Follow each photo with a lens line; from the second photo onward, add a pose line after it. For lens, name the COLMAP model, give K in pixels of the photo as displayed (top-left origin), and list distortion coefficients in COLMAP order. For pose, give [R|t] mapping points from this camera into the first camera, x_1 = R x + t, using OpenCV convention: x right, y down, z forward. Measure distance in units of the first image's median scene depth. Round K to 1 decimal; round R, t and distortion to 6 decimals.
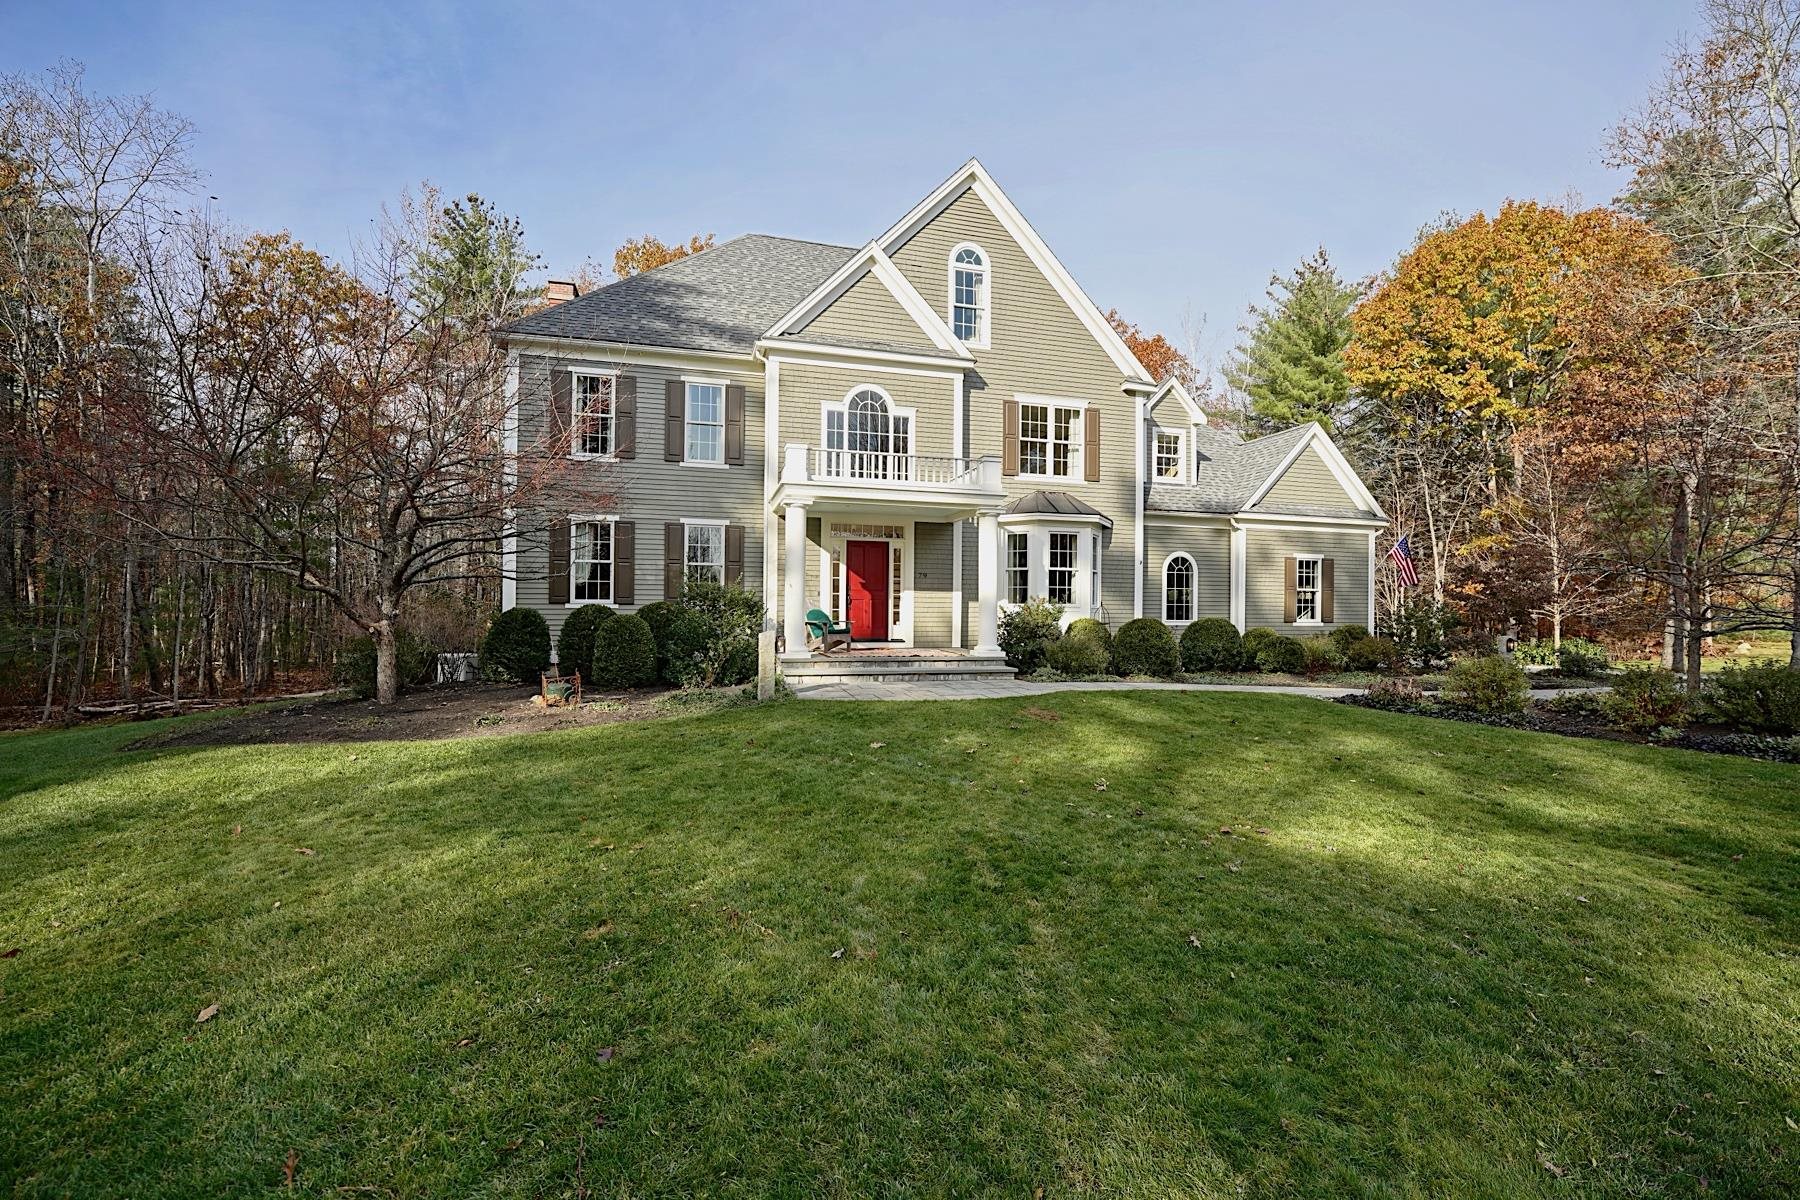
lens RADIAL K [[734.9, 0, 895.4], [0, 734.9, 599.2], [0, 0, 1]] dist [-0.027248, 0.004058]
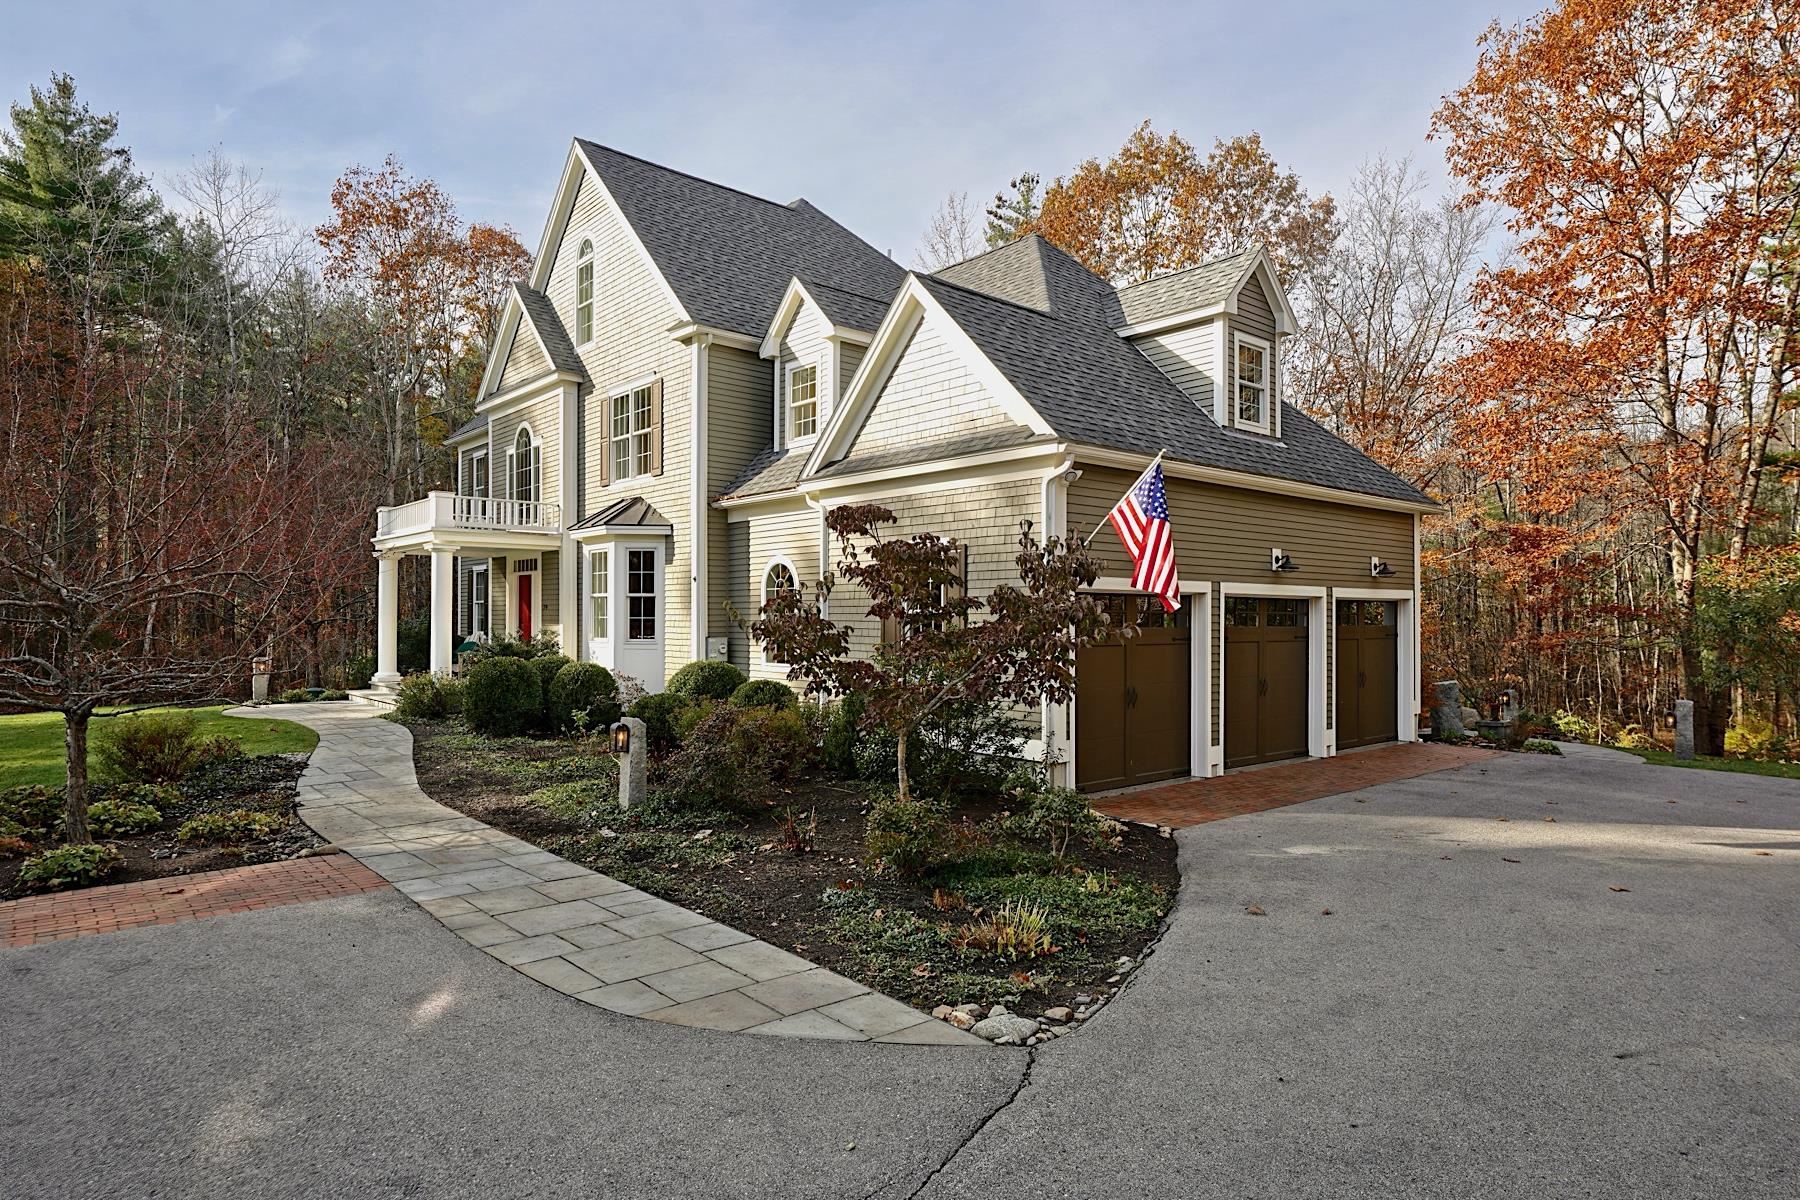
lens RADIAL K [[1033.2, 0, 908.7], [0, 1033.2, 613.6], [0, 0, 1]] dist [0.023795, -0.011076]
pose [[0.422486, -0.007748, -0.906336, 1.402571], [0.012494, 0.999918, -0.002724, -0.012388], [0.906283, -0.010173, 0.422548, 0.812334]]
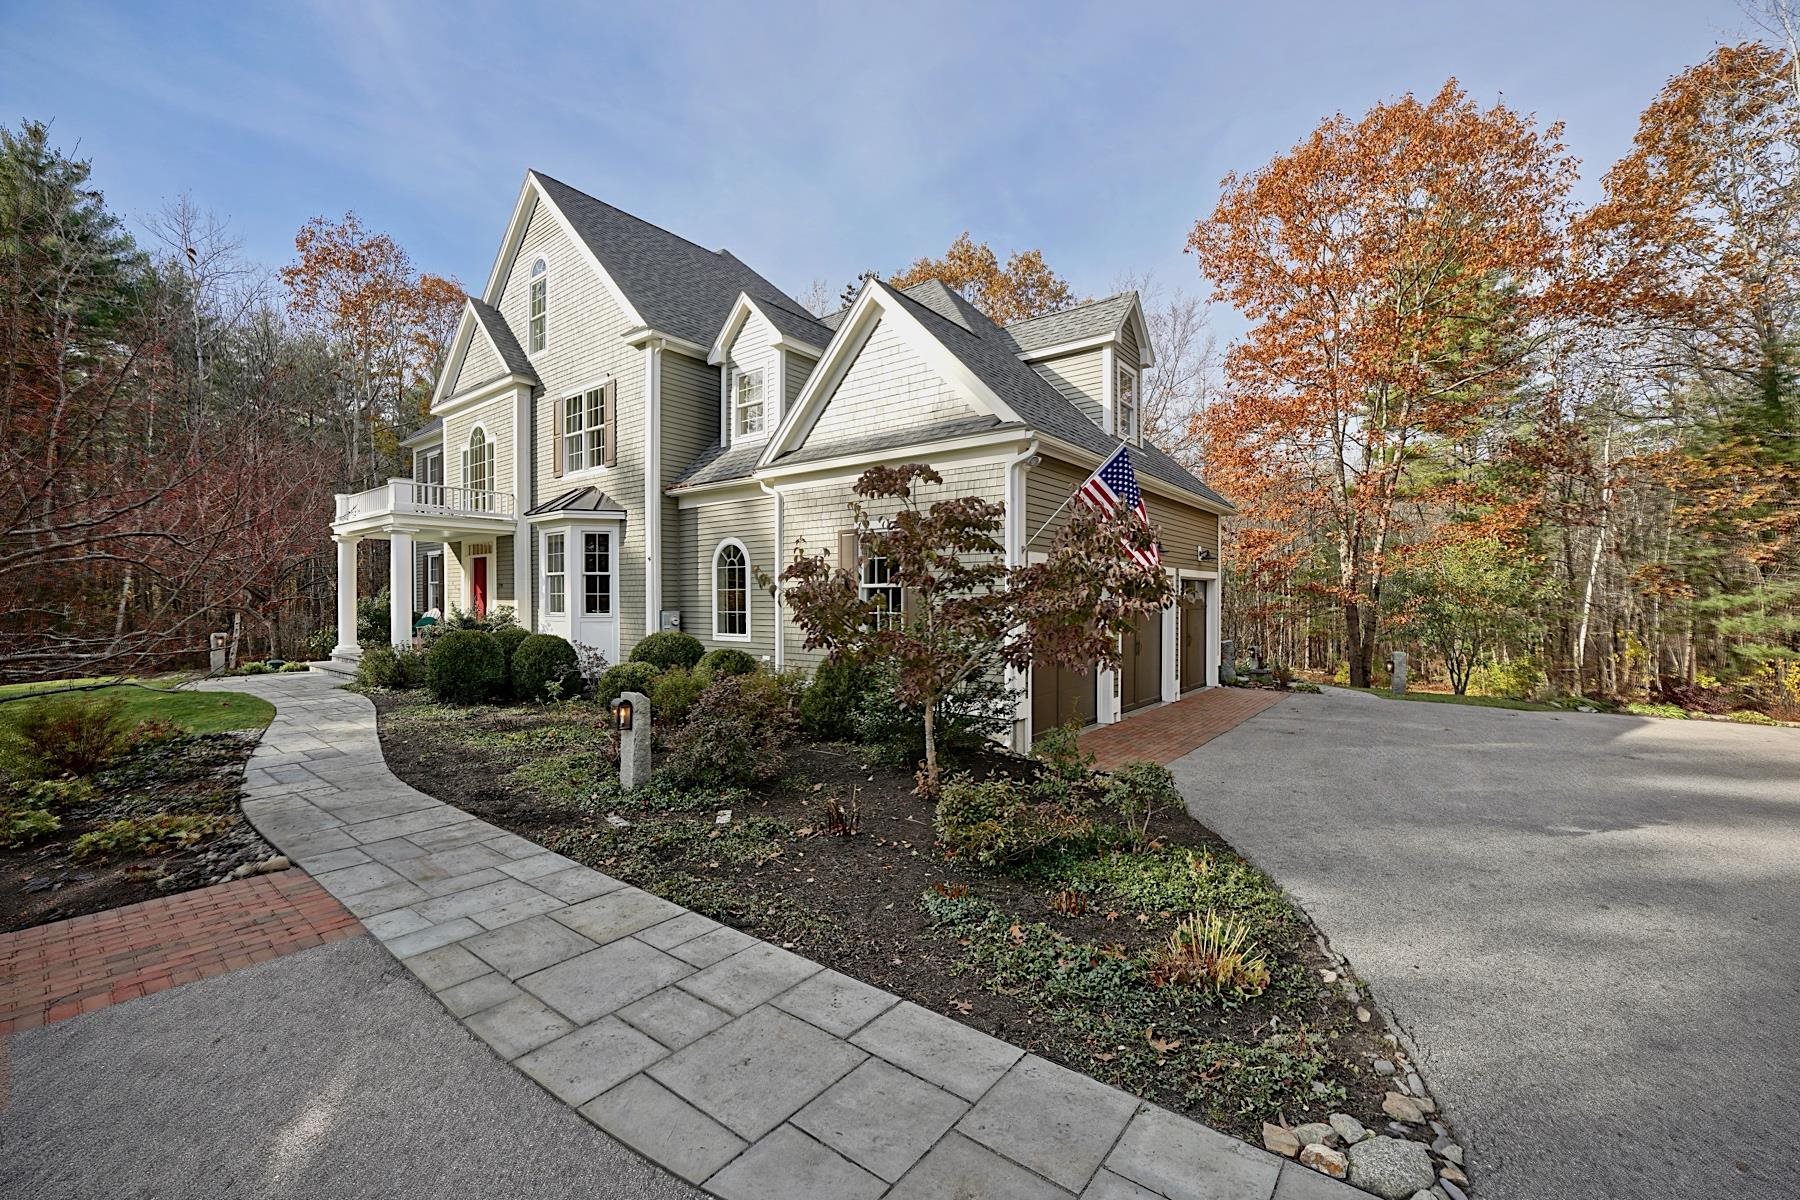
lens RADIAL K [[734.9, 0, 906.7], [0, 734.9, 606.0], [0, 0, 1]] dist [-0.027248, 0.004058]
pose [[0.588710, 0.001833, -0.808342, 1.200006], [0.014955, 0.999802, 0.013158, -0.005992], [0.808206, -0.019835, 0.588566, 0.806071]]
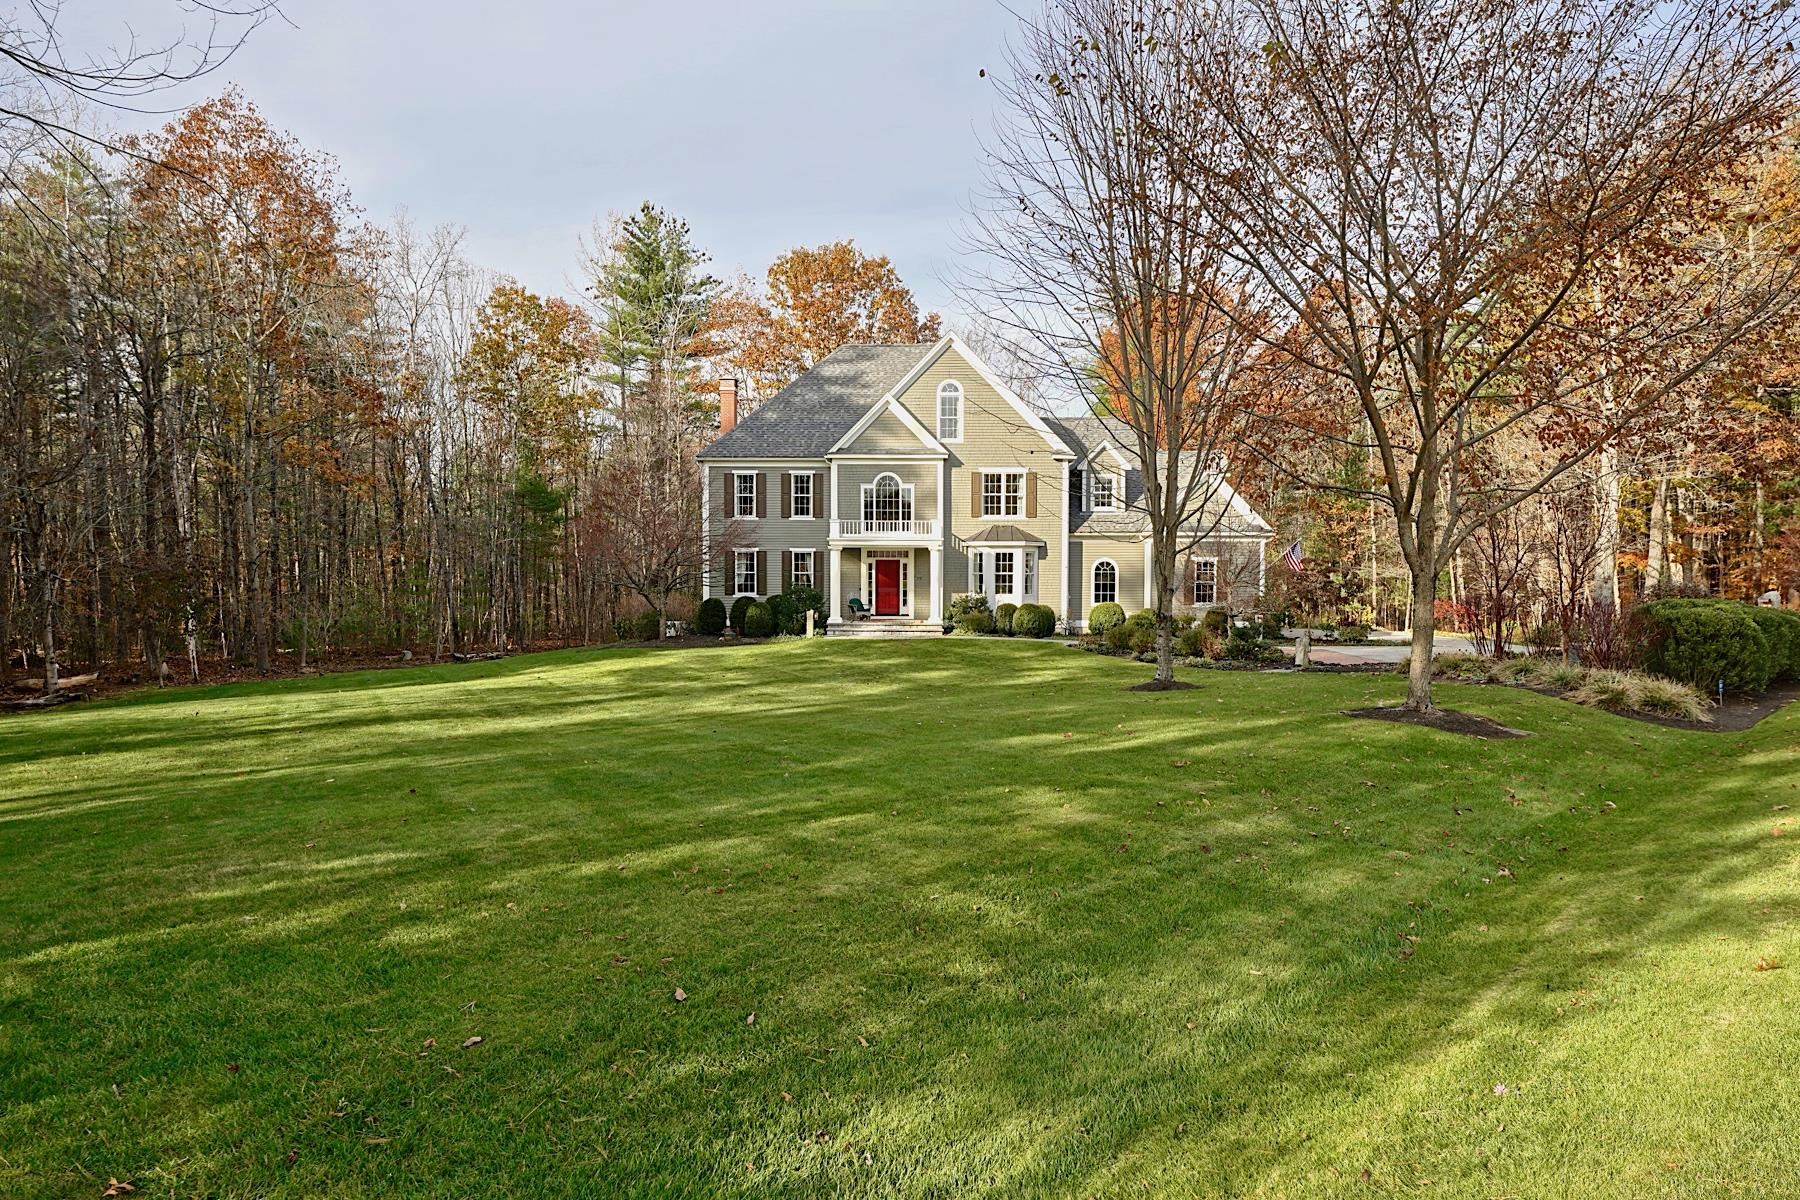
lens RADIAL K [[1153.5, 0, 900.5], [0, 1153.5, 599.2], [0, 0, 1]] dist [0.003489, 0.000179]
pose [[0.960902, 0.003968, -0.276859, 0.724666], [0.009339, 0.998864, 0.046728, -0.106894], [0.276730, -0.047486, 0.959774, -1.597797]]
